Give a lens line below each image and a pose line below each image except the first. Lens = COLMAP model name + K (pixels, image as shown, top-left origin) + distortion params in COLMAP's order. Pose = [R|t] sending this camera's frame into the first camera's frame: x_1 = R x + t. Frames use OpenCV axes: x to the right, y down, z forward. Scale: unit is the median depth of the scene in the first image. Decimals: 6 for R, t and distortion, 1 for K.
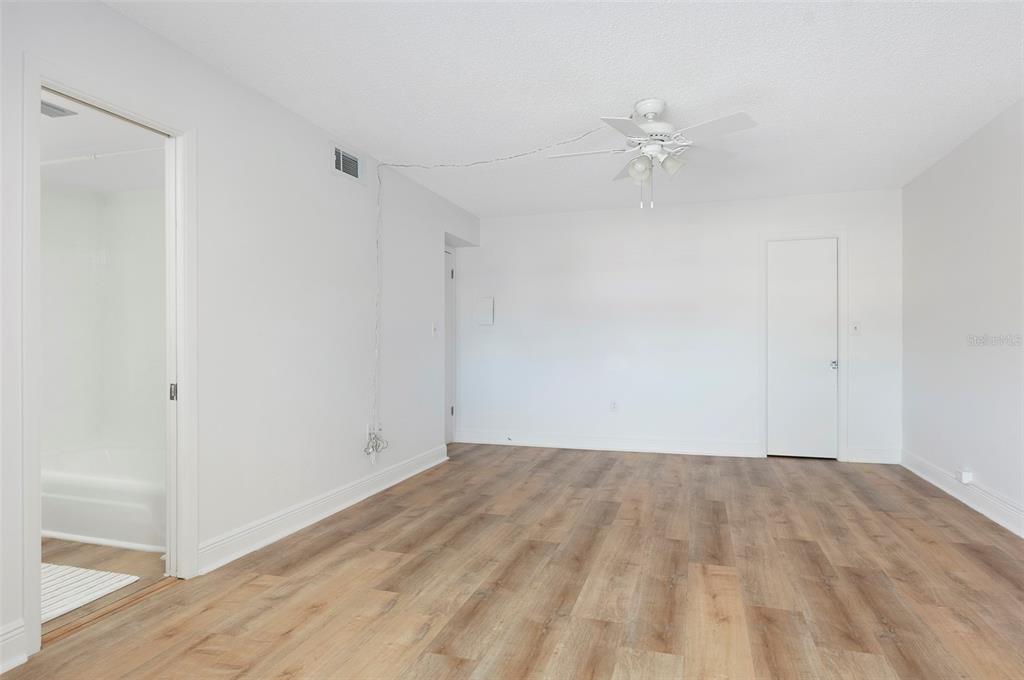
lens RADIAL K [[592.4, 0, 512.0], [0, 592.4, 340.0], [0, 0, 1]] dist [0.014035, -0.020498]
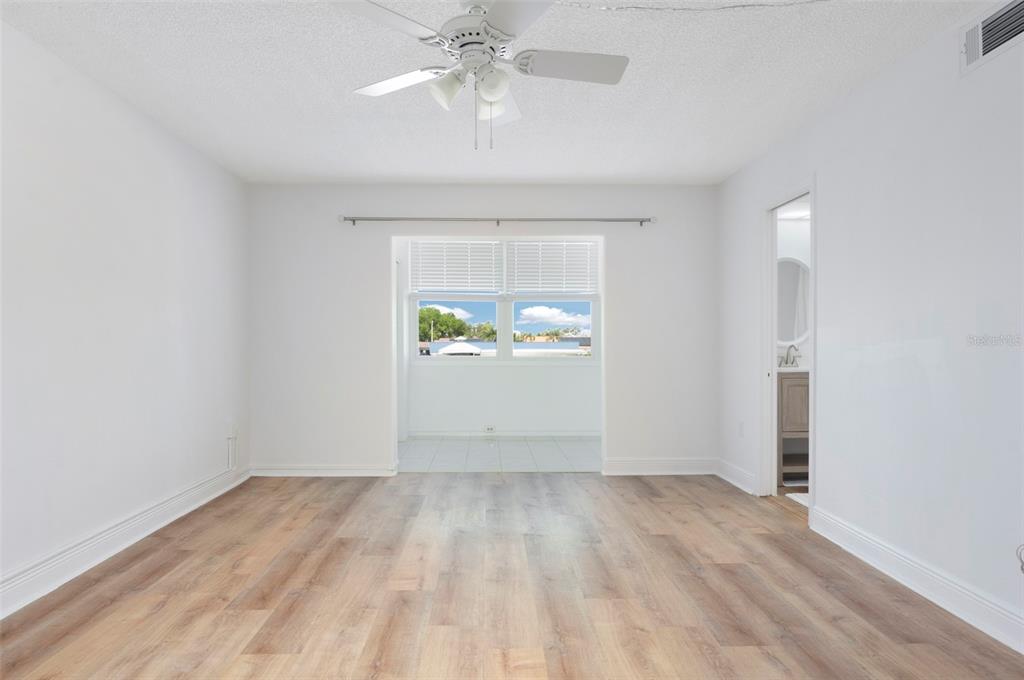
lens RADIAL K [[592.4, 0, 512.0], [0, 592.4, 340.0], [0, 0, 1]] dist [0.014035, -0.020498]
pose [[-0.942488, 0.005498, -0.334196, 0.482730], [0.006929, 0.999971, -0.003090, -0.011810], [0.334169, -0.005228, -0.942499, 1.879156]]
